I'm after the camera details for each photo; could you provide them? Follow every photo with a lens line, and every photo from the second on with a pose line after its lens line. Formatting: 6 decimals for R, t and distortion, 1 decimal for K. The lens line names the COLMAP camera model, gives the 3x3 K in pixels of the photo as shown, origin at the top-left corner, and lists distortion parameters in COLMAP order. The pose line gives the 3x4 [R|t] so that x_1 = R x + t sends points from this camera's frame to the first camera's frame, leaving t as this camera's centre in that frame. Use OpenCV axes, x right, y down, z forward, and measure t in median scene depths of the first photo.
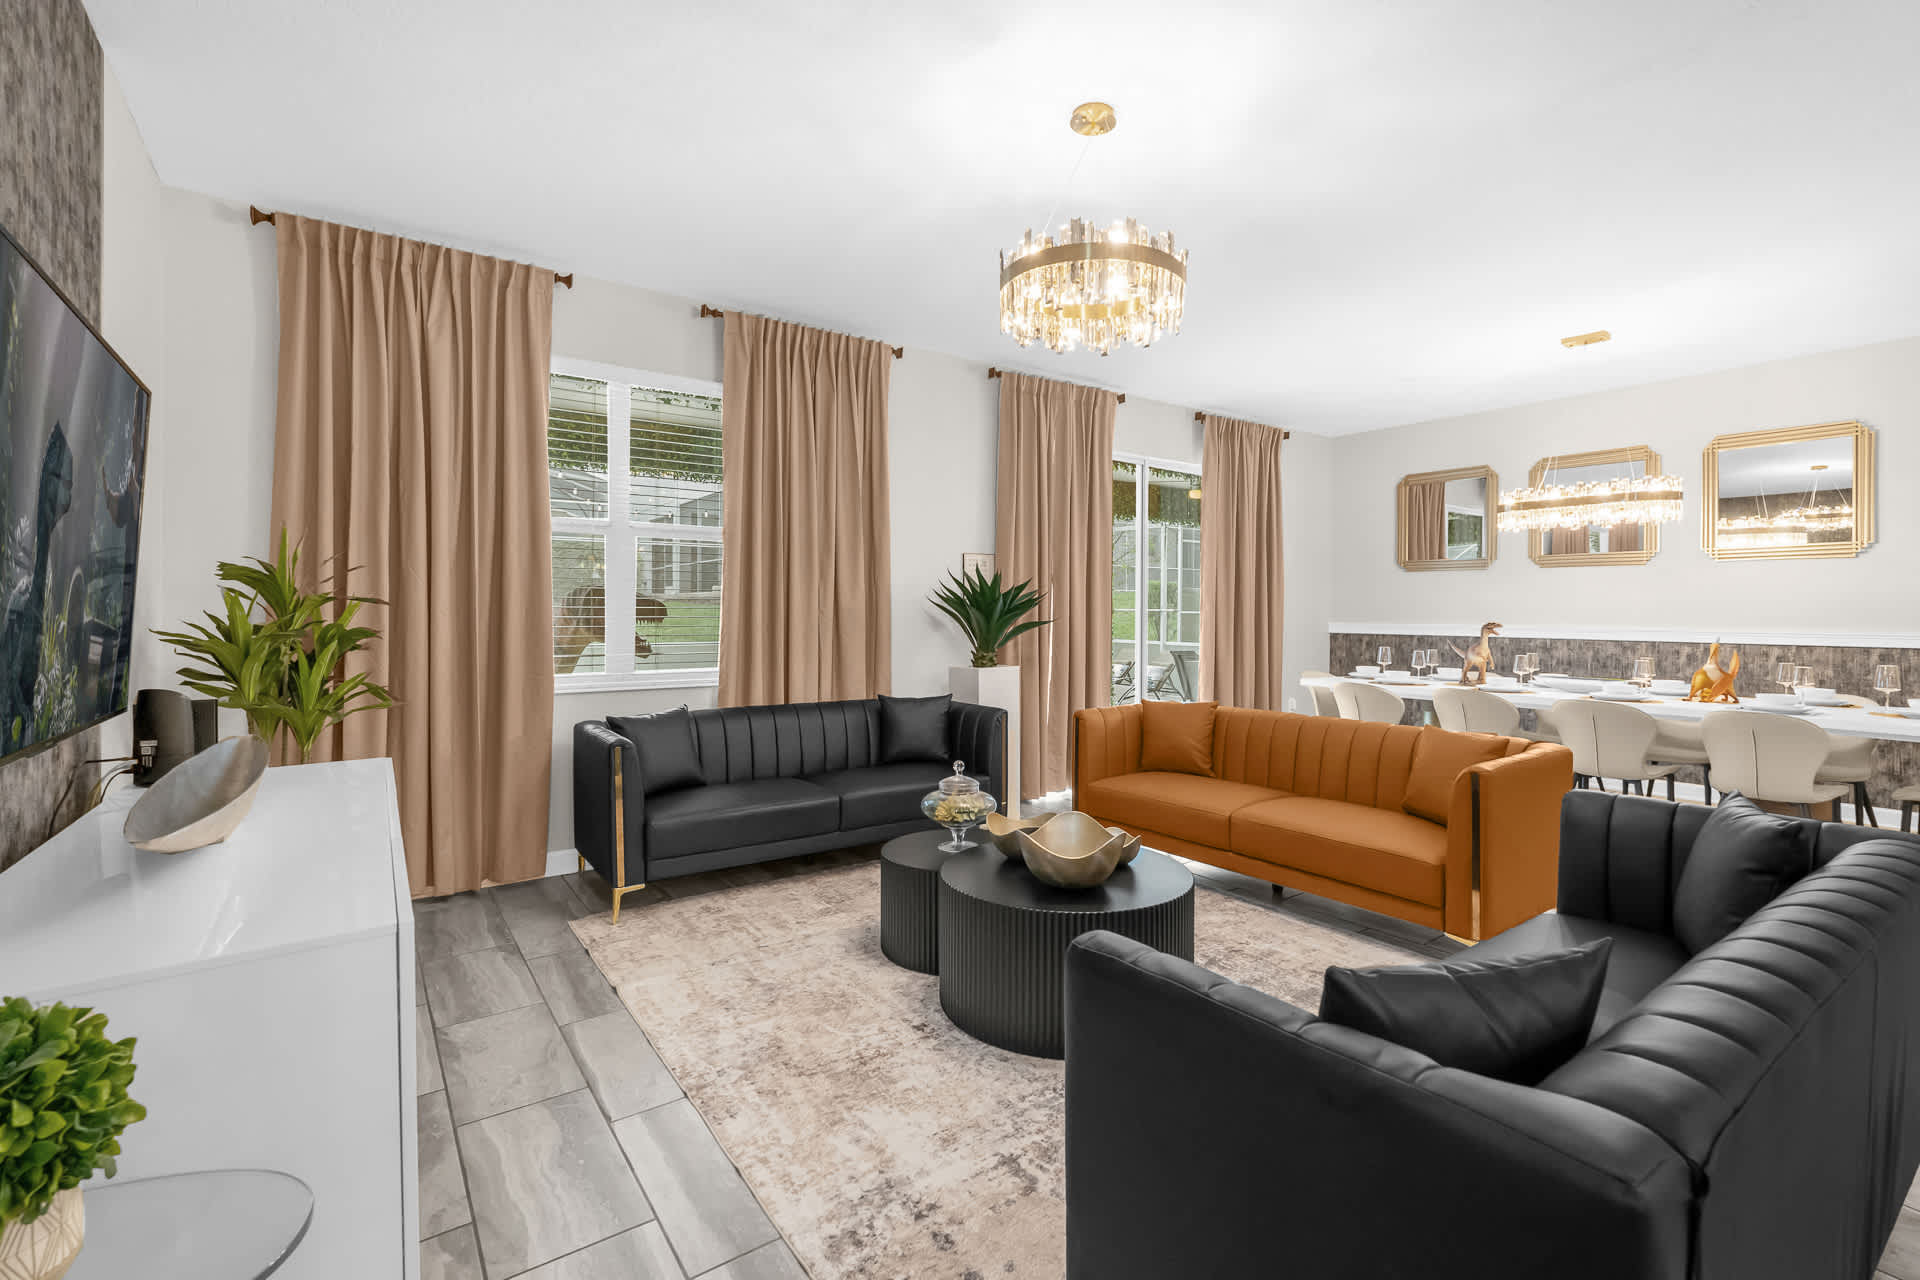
lens RADIAL K [[862.0, 0, 953.0], [0, 862.0, 624.7], [0, 0, 1]] dist [0.001322, 0.000344]
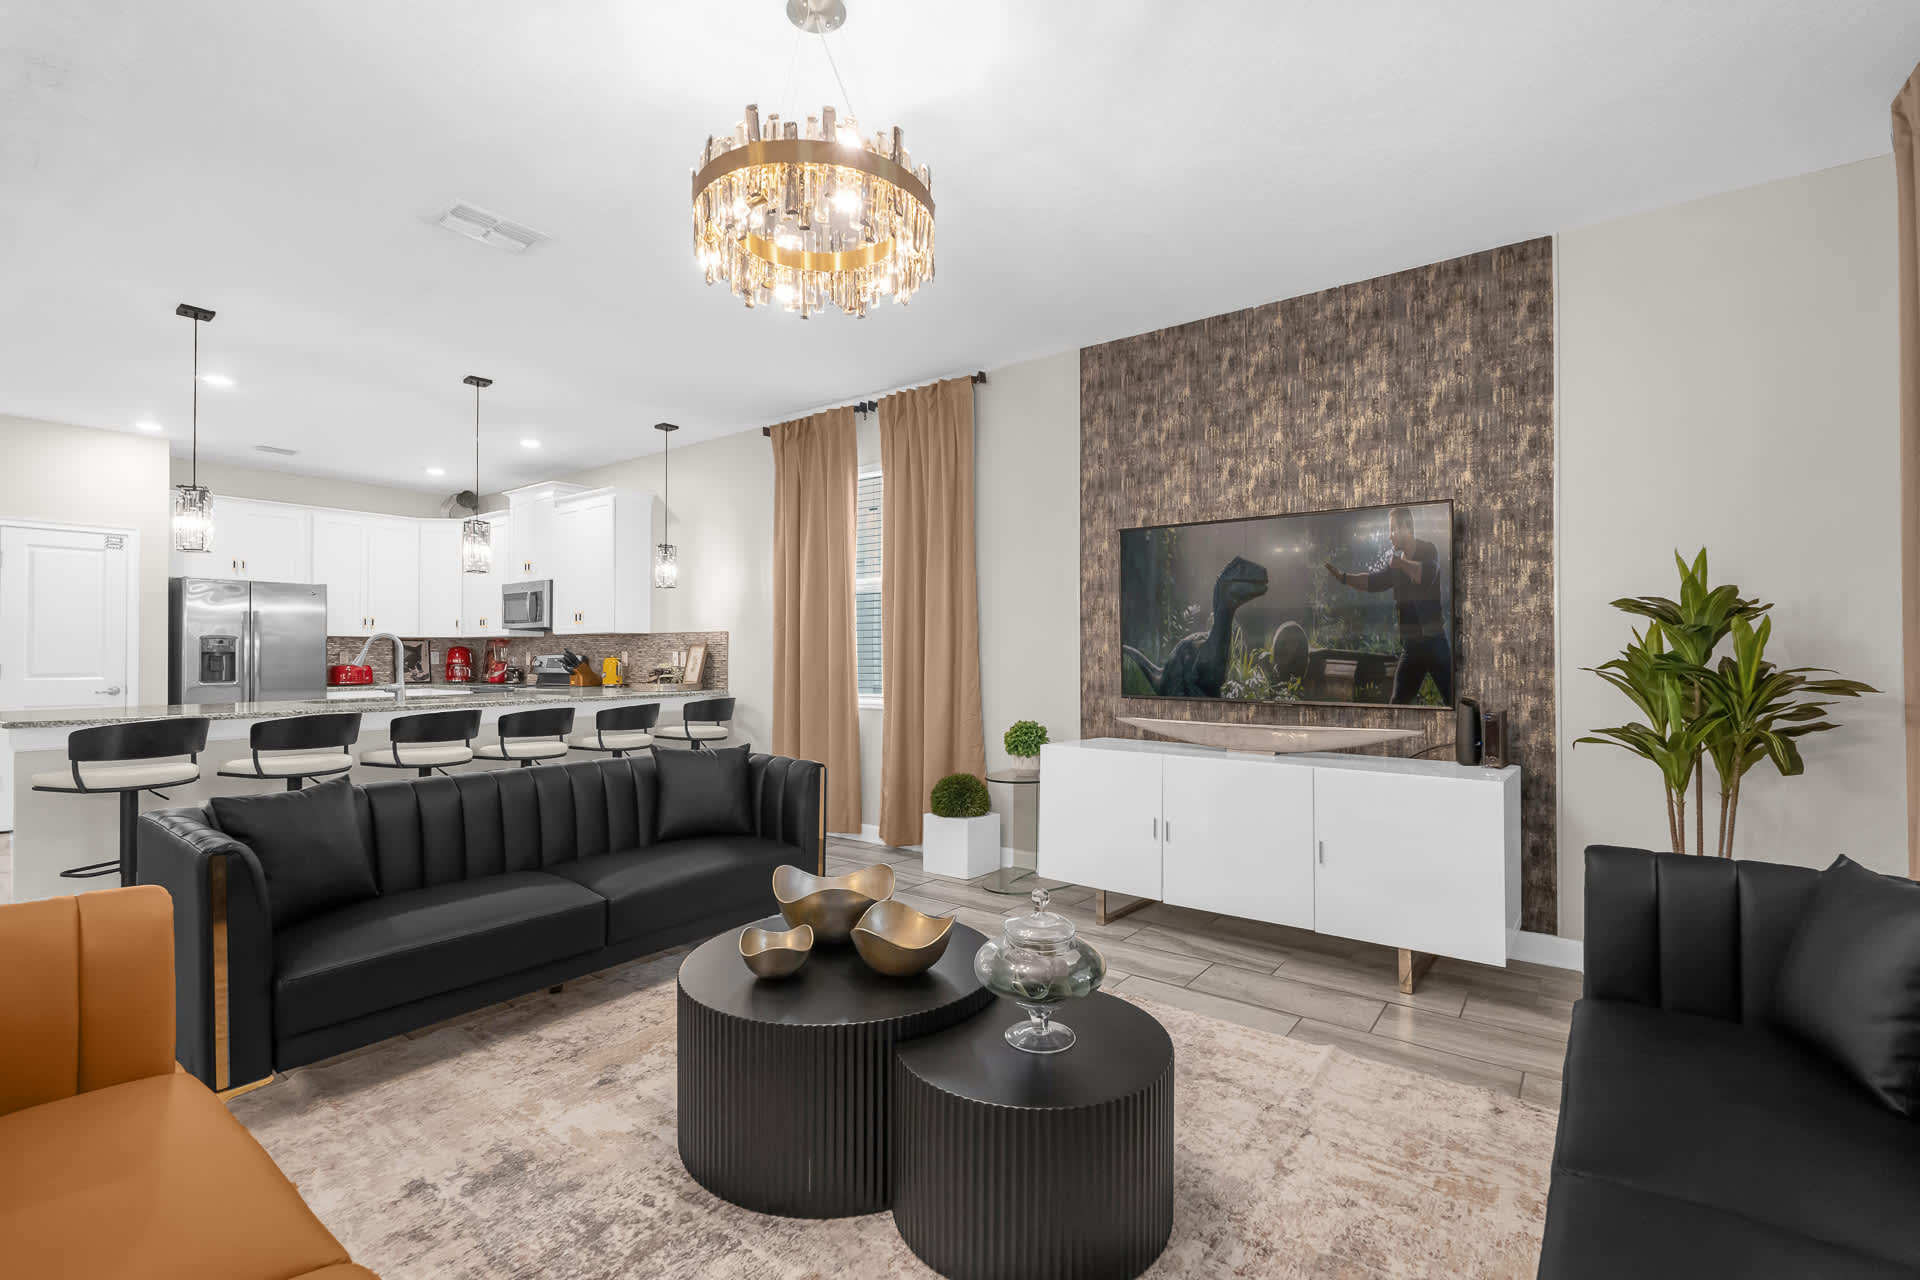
lens RADIAL K [[857.6, 0, 953.0], [0, 857.6, 644.7], [0, 0, 1]] dist [-0.000010, 0.000016]
pose [[-0.953275, -0.006242, -0.302038, 0.228709], [-0.007039, 0.999974, 0.001550, -0.005171], [0.302021, 0.003604, -0.953294, 1.458524]]
